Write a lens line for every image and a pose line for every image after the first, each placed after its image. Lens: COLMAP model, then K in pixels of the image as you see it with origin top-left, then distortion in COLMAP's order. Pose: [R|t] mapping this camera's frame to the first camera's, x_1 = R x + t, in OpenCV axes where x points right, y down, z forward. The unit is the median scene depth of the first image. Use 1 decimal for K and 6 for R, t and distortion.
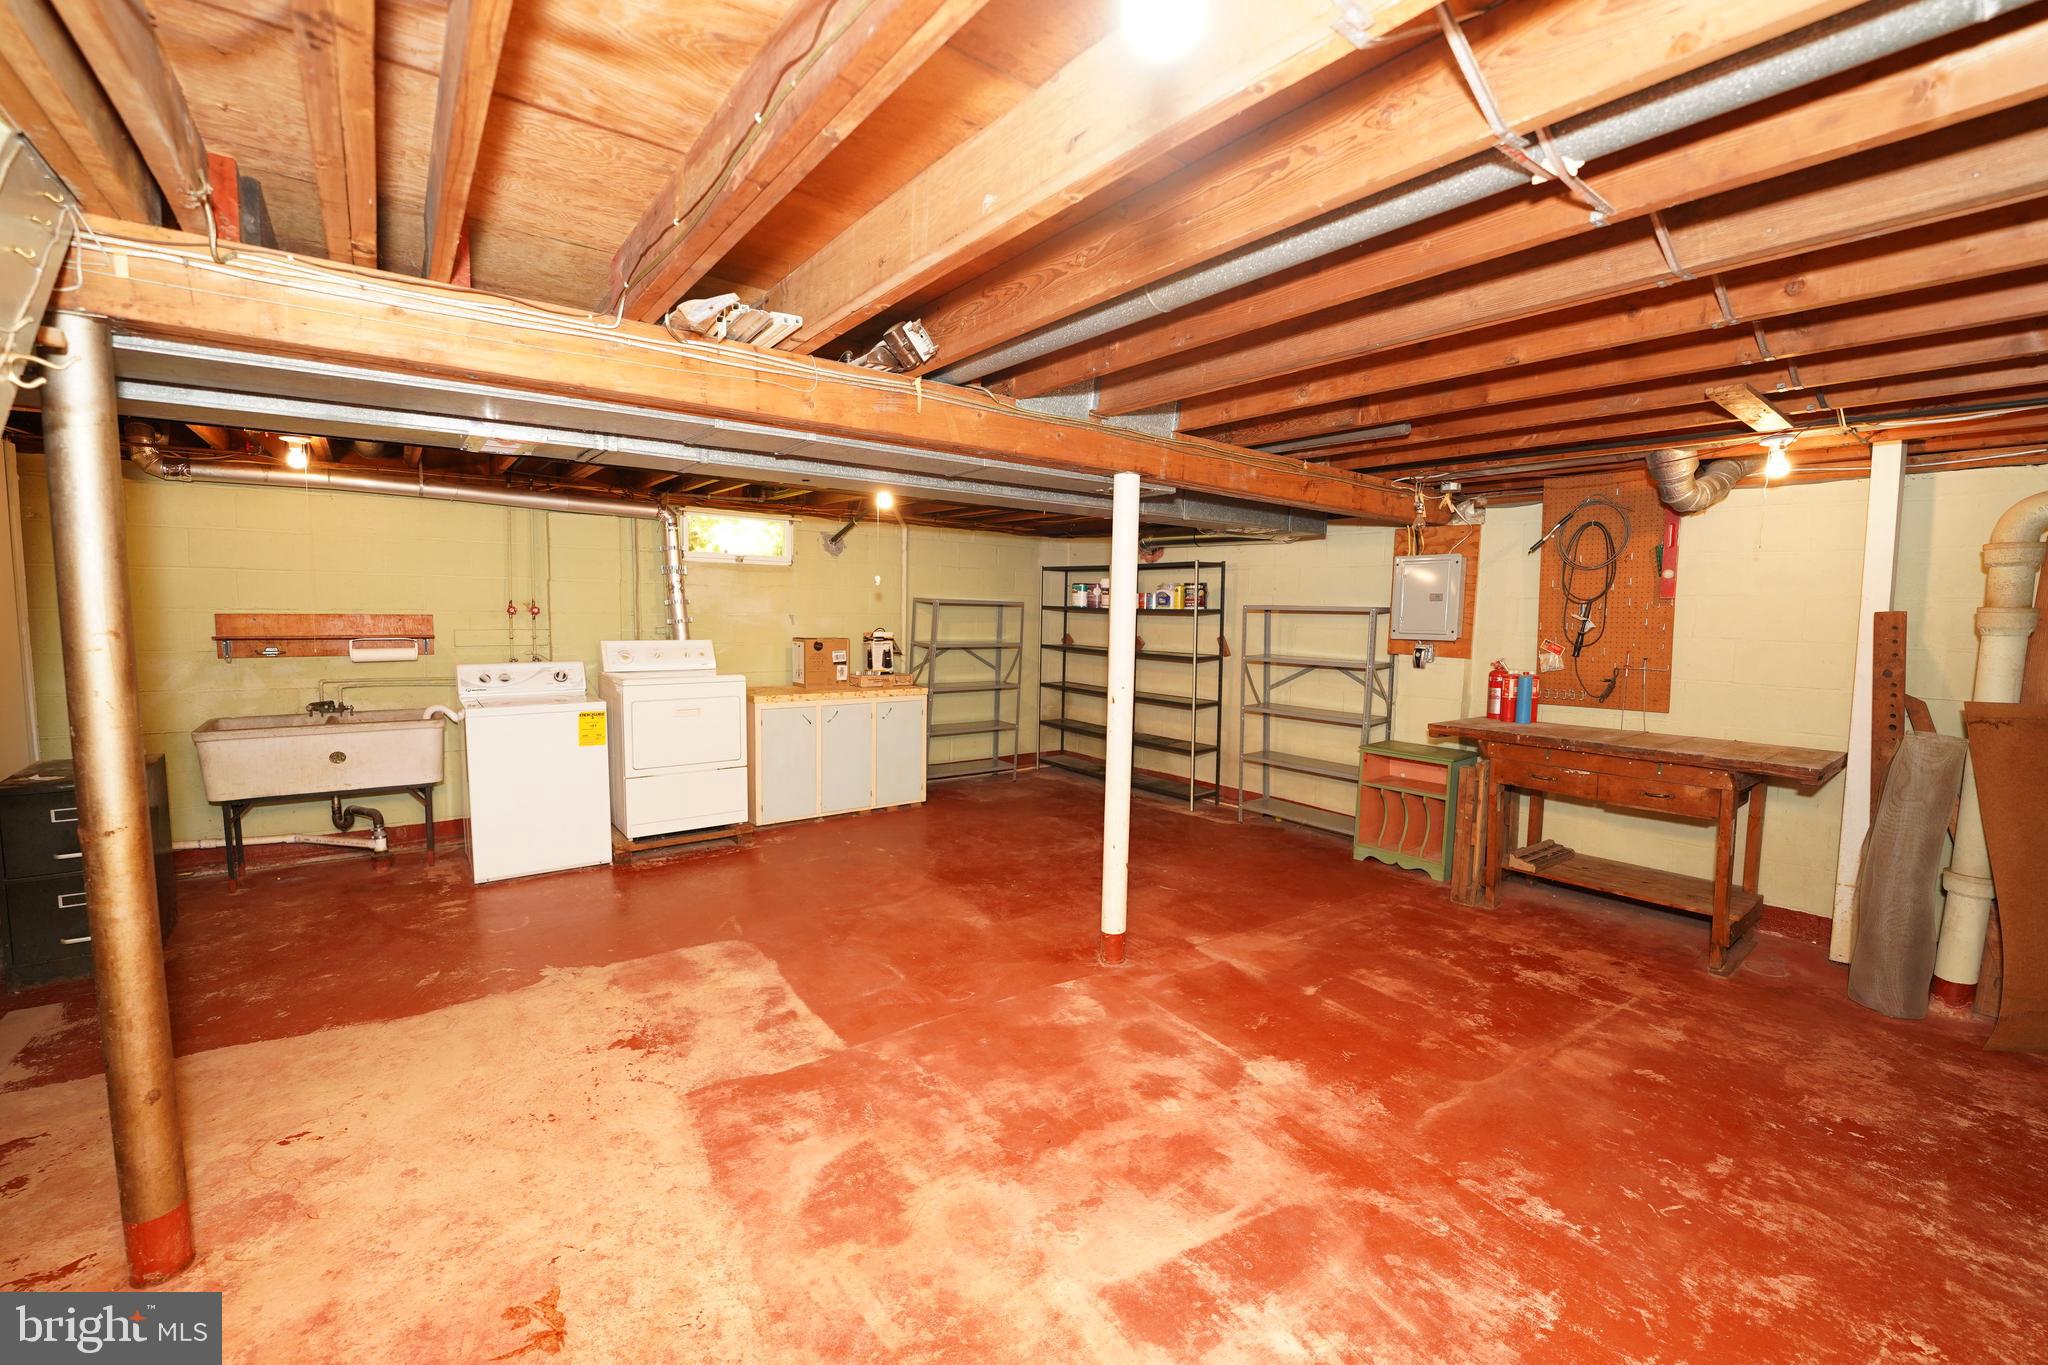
lens RADIAL K [[849.2, 0, 1025.5], [0, 849.2, 685.2], [0, 0, 1]] dist [-0.030039, 0.003299]
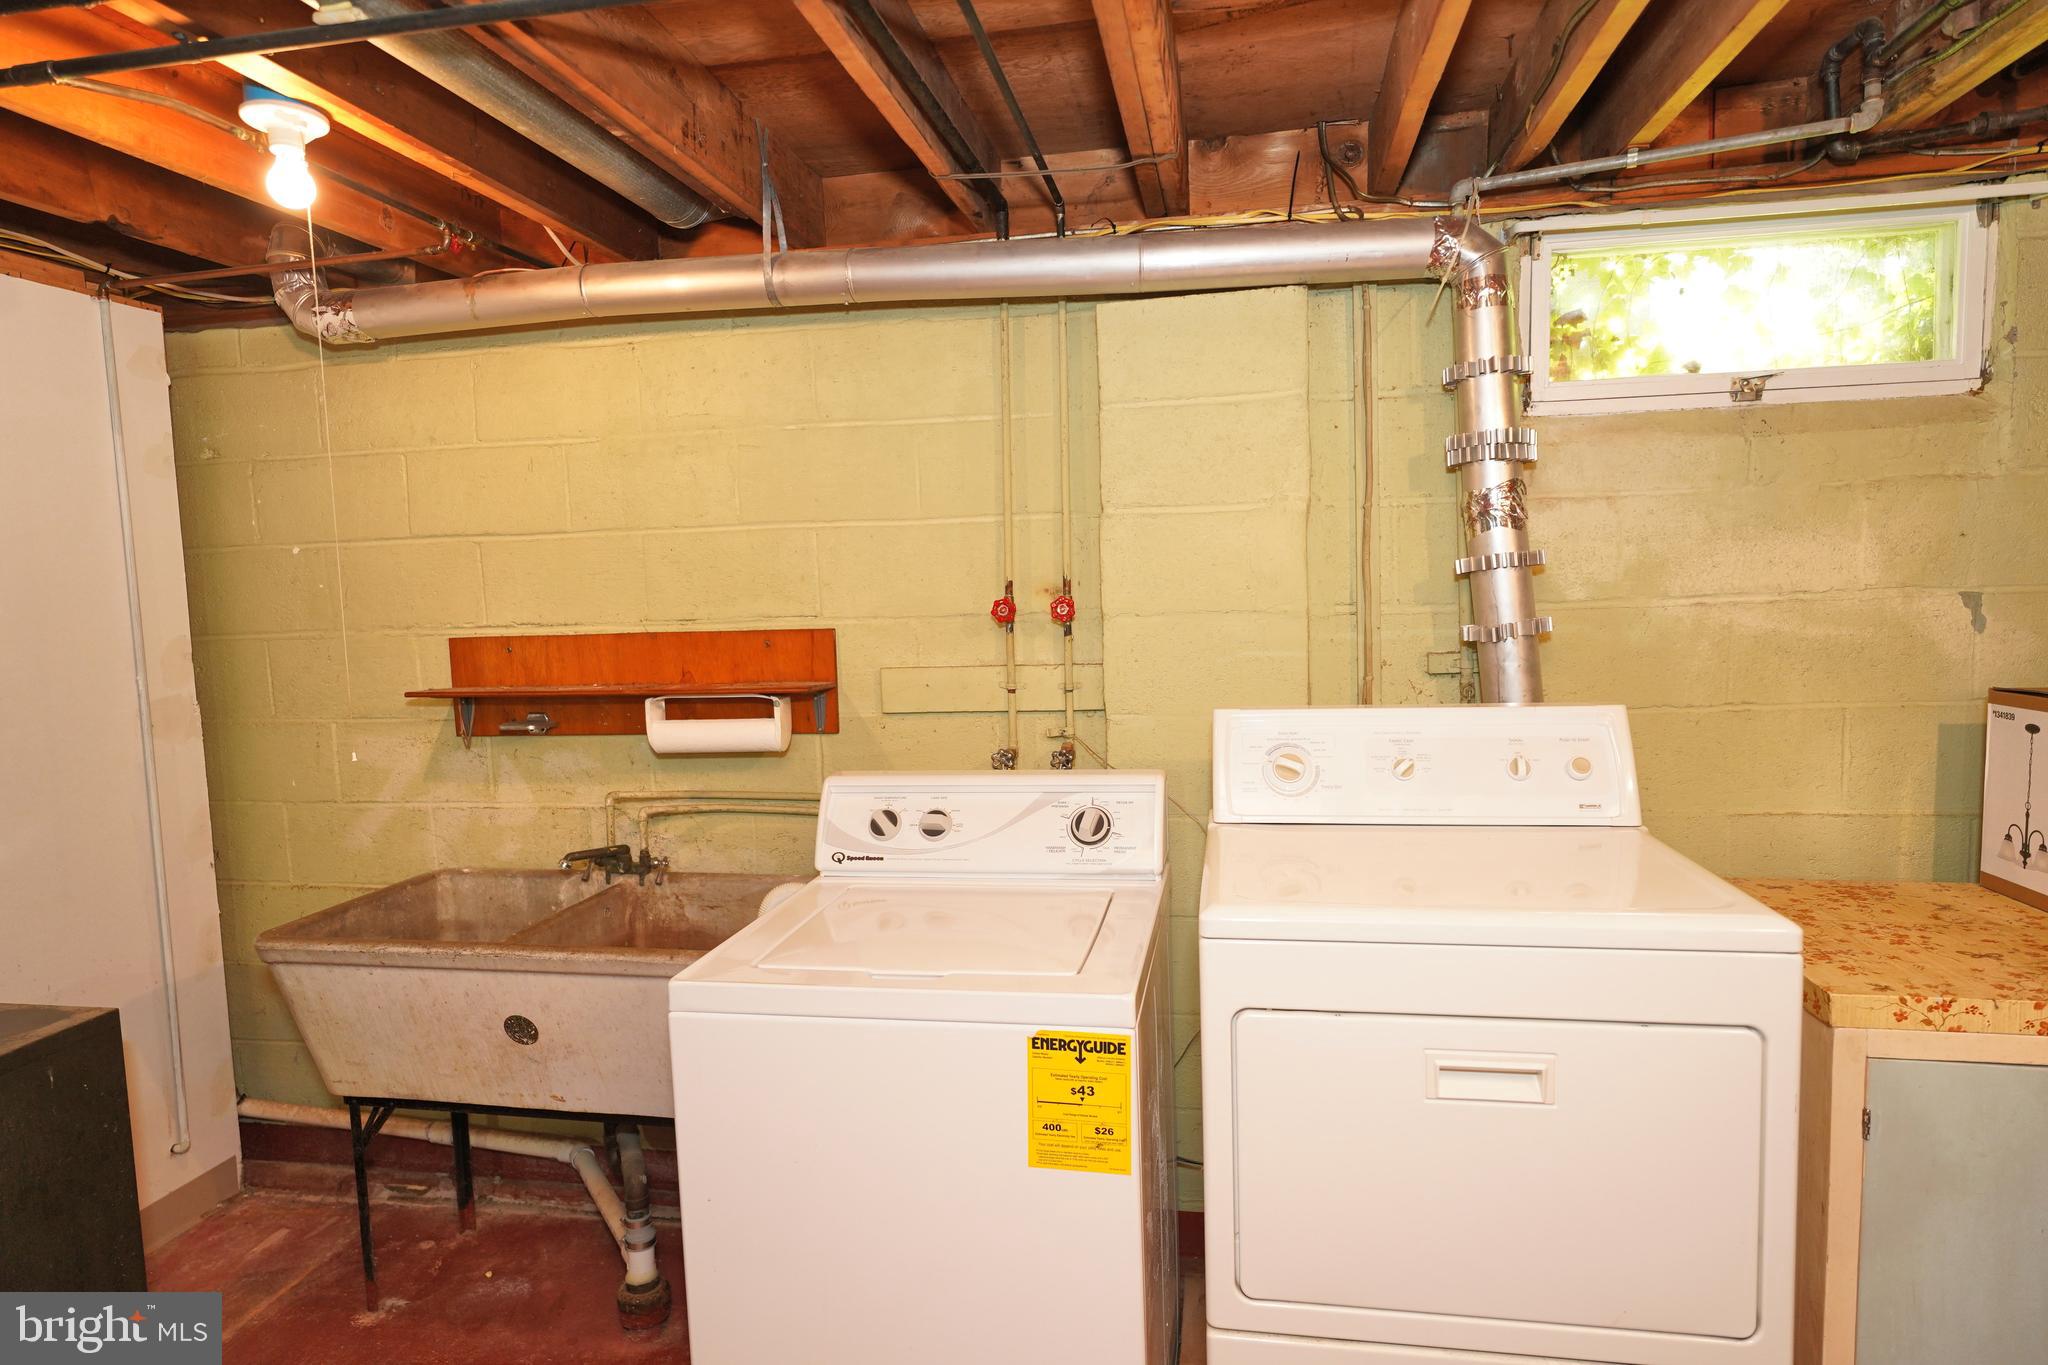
lens RADIAL K [[1134.6, 0, 1024.0], [0, 1134.6, 682.5], [0, 0, 1]] dist [-0.001730, -0.000339]
pose [[0.658382, 0.024475, -0.752286, -0.250732], [-0.024446, 0.999639, 0.011128, -0.064016], [0.752287, 0.011064, 0.658743, 0.684761]]
